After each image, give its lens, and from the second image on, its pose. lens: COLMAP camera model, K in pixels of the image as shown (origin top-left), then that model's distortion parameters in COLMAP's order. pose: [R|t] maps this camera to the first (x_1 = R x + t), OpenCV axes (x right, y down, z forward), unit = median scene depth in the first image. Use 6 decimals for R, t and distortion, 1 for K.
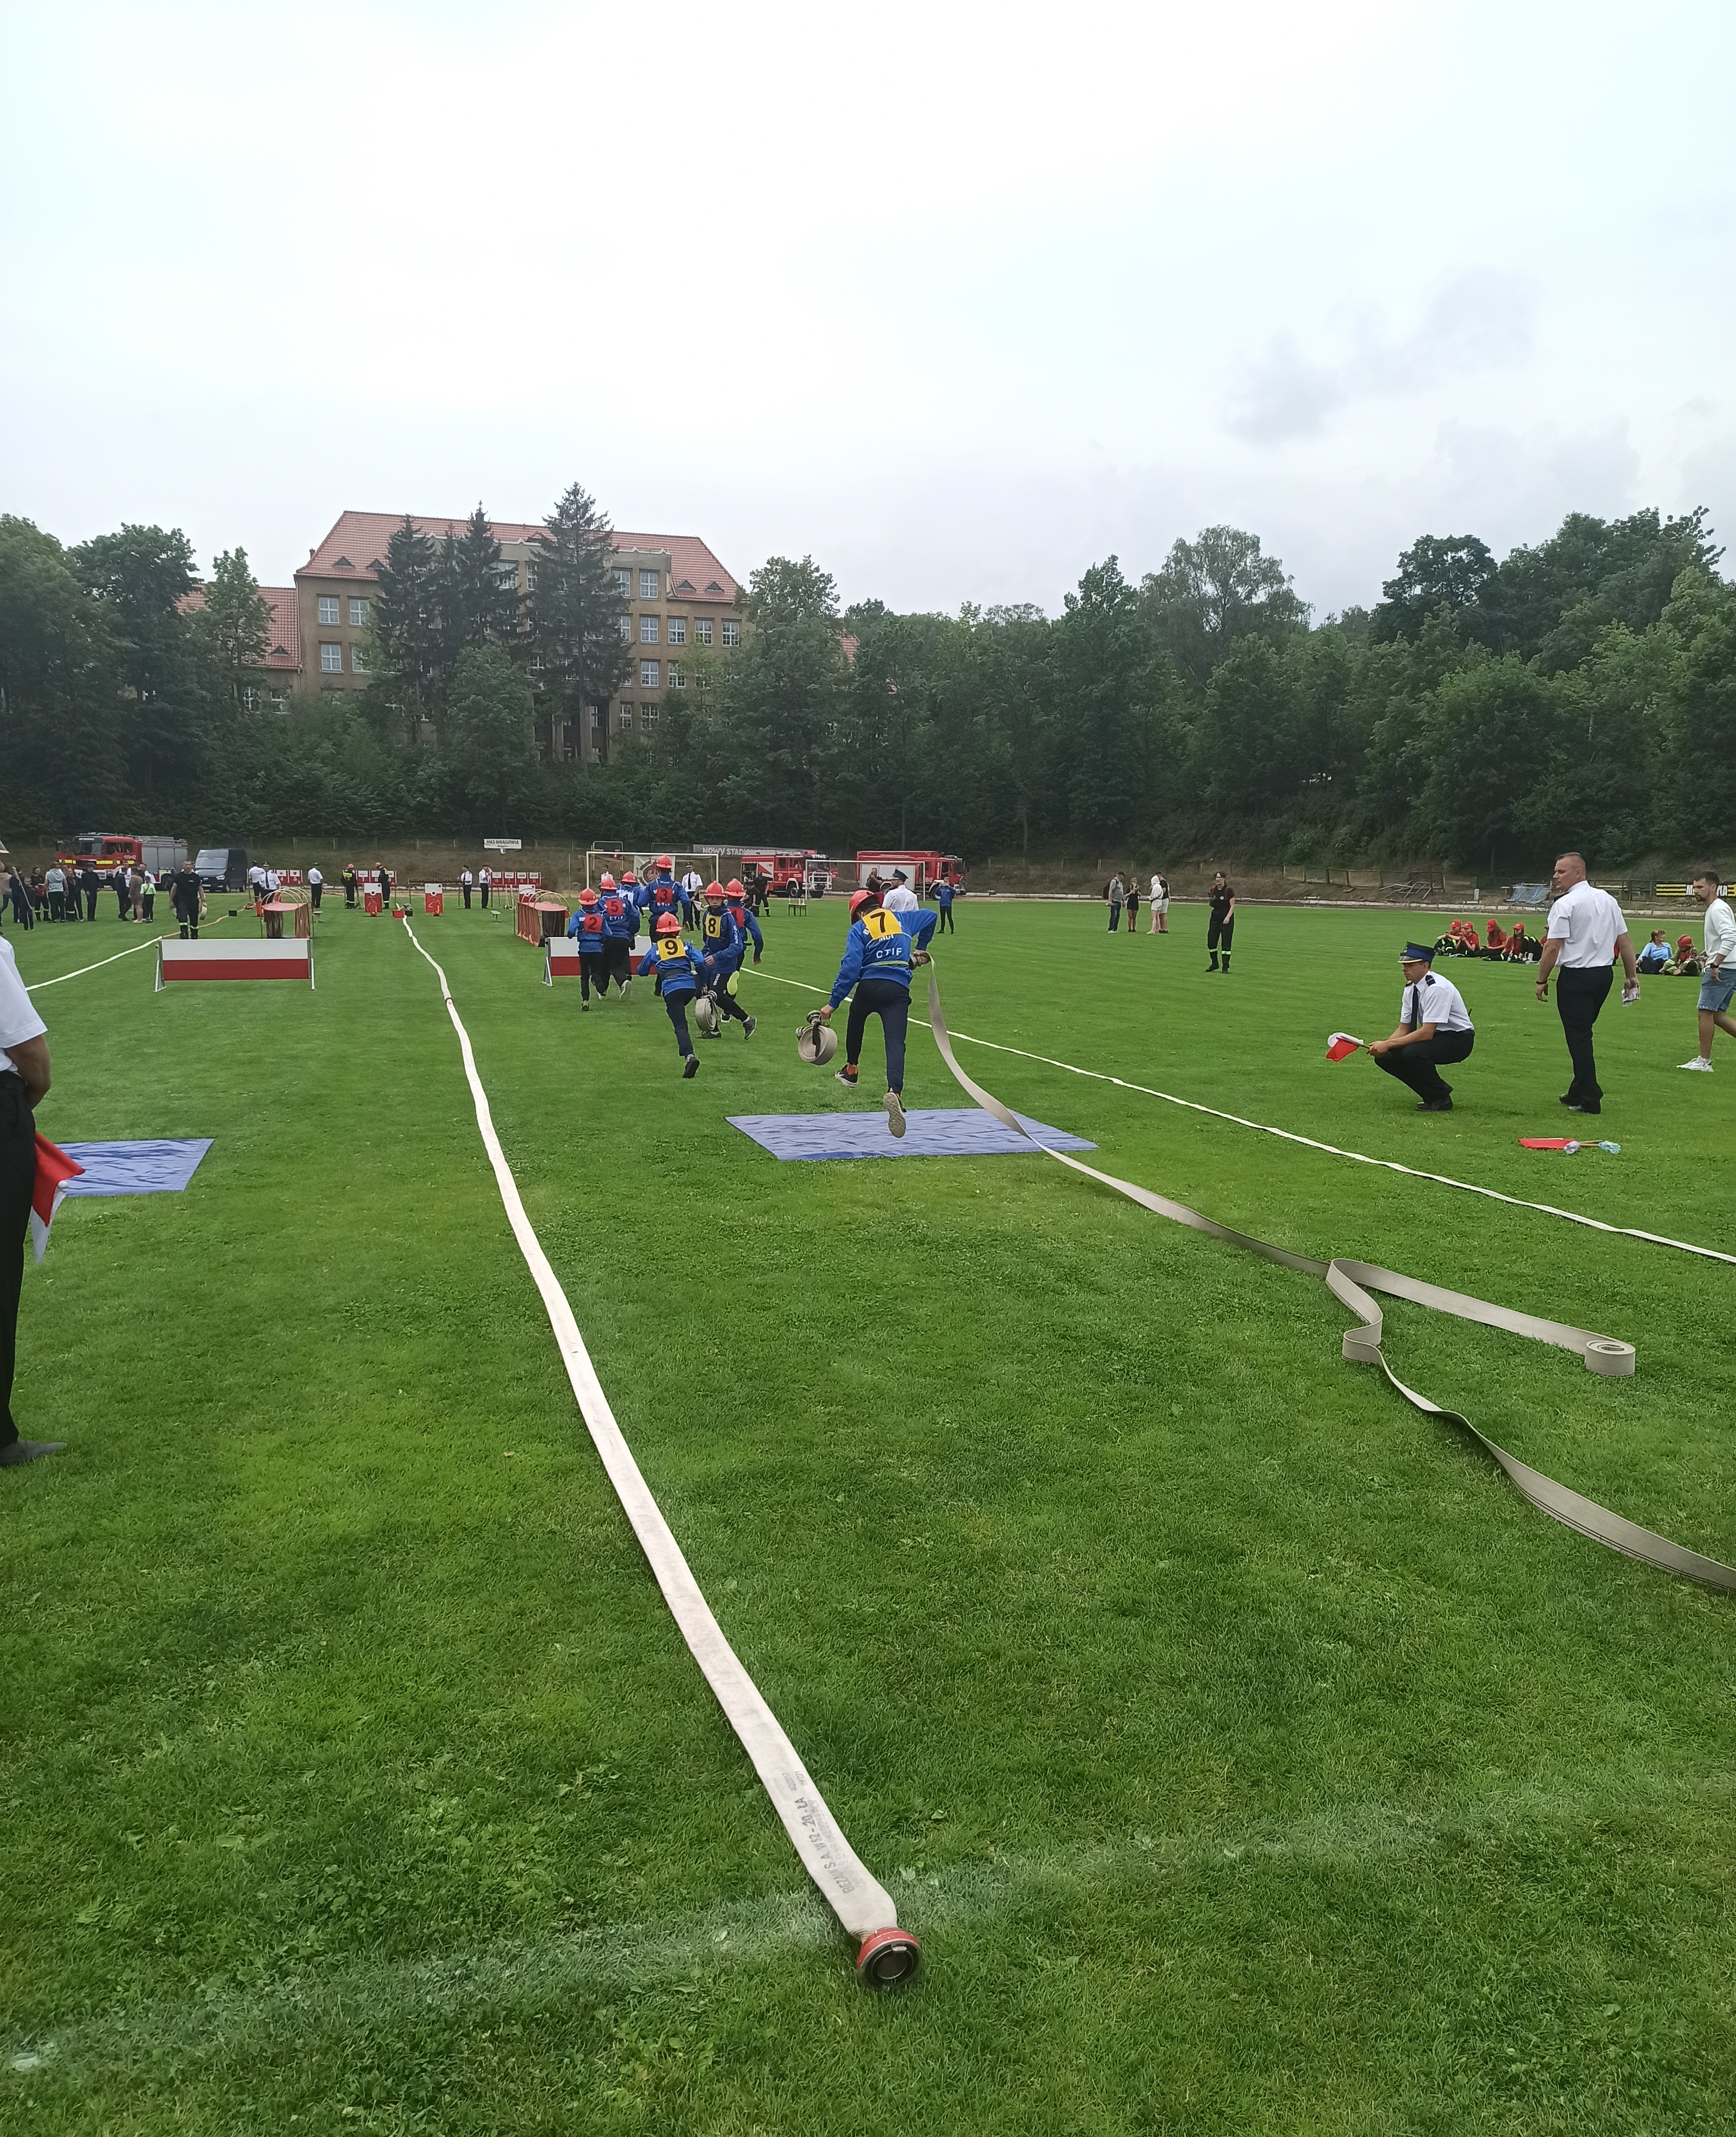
lens RADIAL K [[1641.7, 0, 868.0], [0, 1641.7, 1068.5], [0, 0, 1]] dist [0.007469, 0.005140]
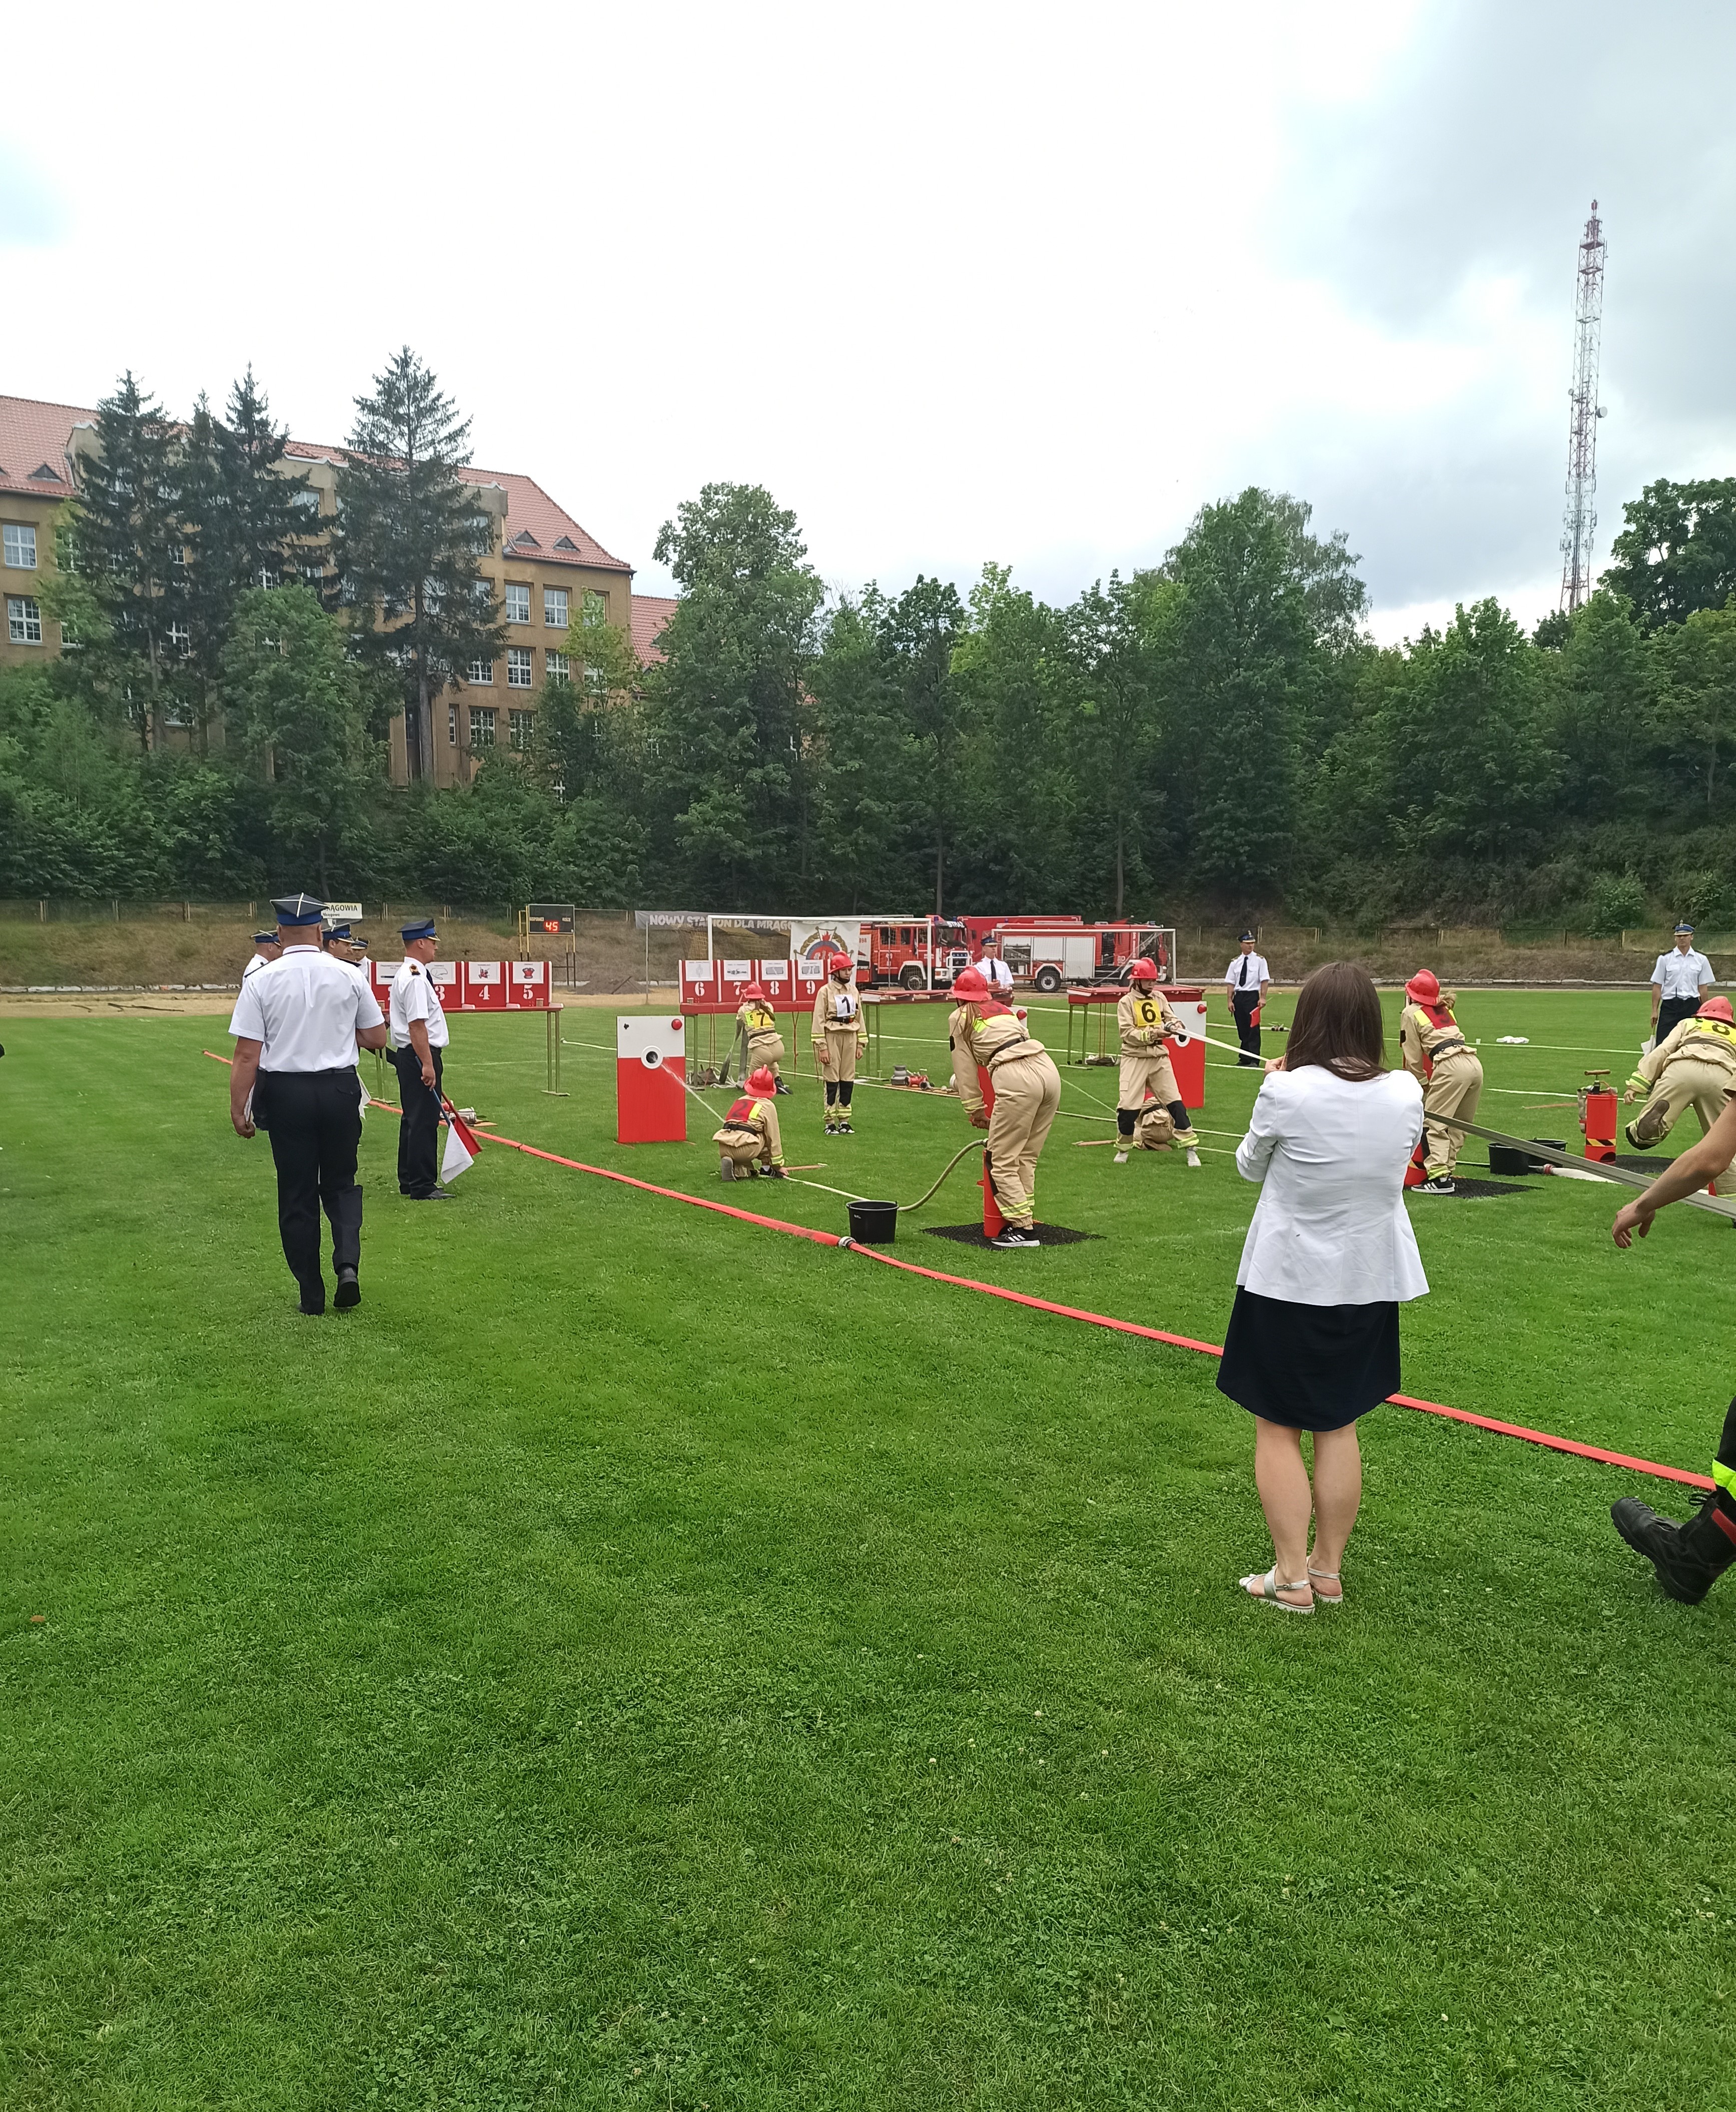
lens RADIAL K [[1698.1, 0, 872.0], [0, 1698.1, 1086.8], [0, 0, 1]] dist [0.029617, -0.057826]
pose [[0.970385, -0.031755, 0.239465, -0.175606], [0.041818, 0.998438, -0.037059, -0.039941], [-0.237914, 0.045975, 0.970197, 0.341230]]
